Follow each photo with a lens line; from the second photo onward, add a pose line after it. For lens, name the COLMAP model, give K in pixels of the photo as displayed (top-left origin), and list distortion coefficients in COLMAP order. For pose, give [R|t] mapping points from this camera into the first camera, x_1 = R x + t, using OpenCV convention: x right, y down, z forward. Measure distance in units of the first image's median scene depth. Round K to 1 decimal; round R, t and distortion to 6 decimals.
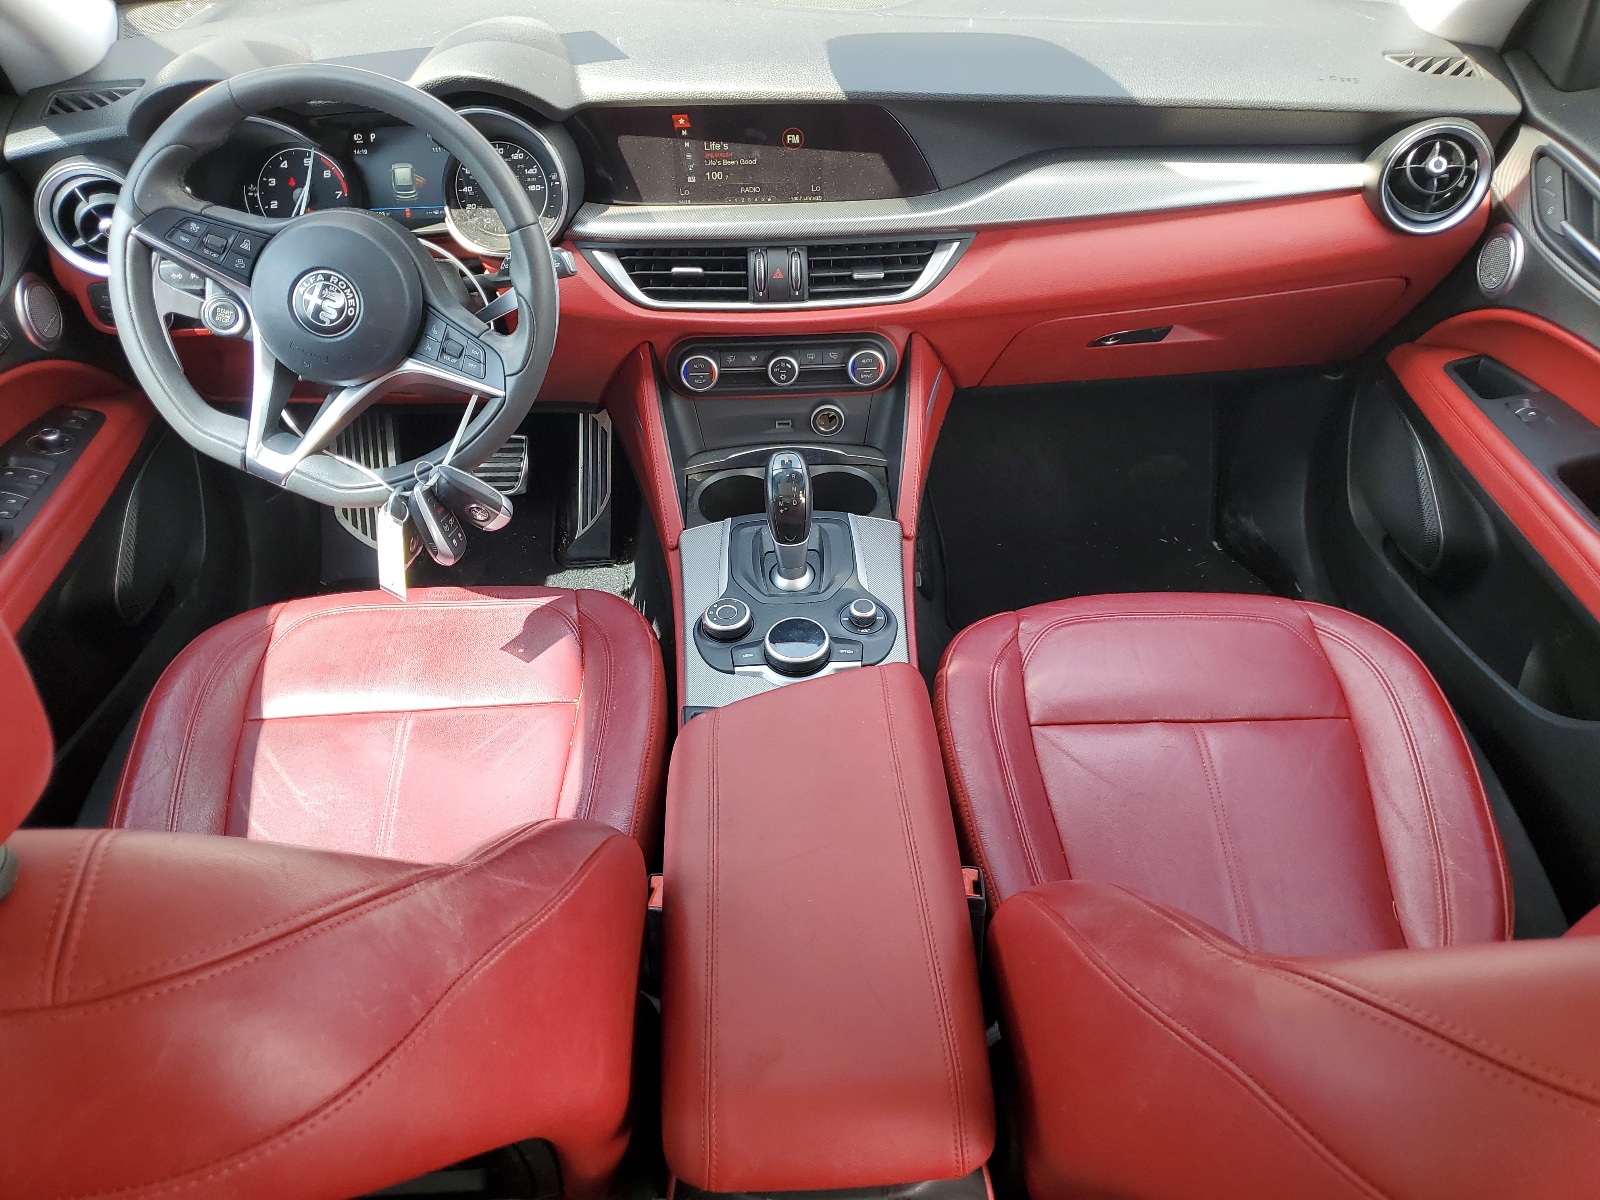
lens RADIAL K [[1218.1, 0, 804.0], [0, 1218.1, 595.8], [0, 0, 1]] dist [-0.009367, -0.000693]
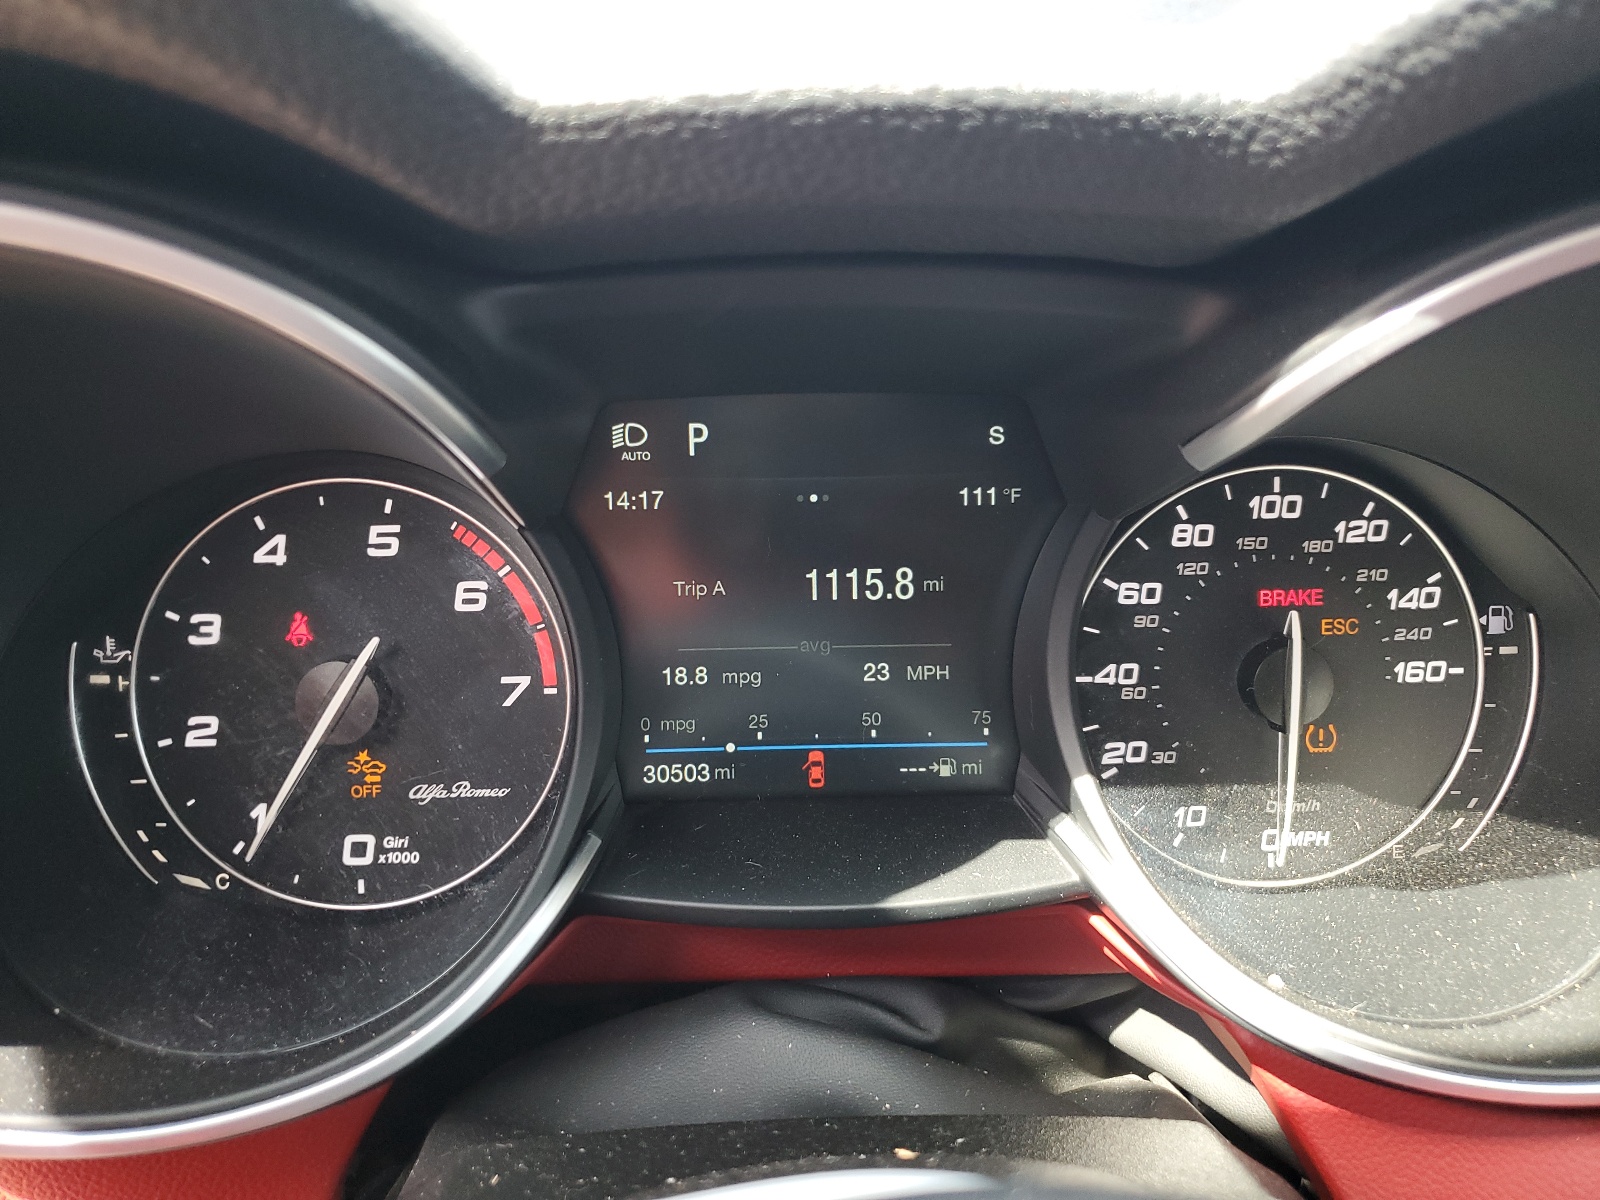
lens RADIAL K [[1218.1, 0, 795.9], [0, 1218.1, 600.4], [0, 0, 1]] dist [-0.009367, -0.000693]
pose [[0.999889, 0.014774, 0.001980, -0.336178], [-0.013787, 0.967128, -0.253917, -0.293335], [-0.005667, 0.253861, 0.967224, 0.794450]]
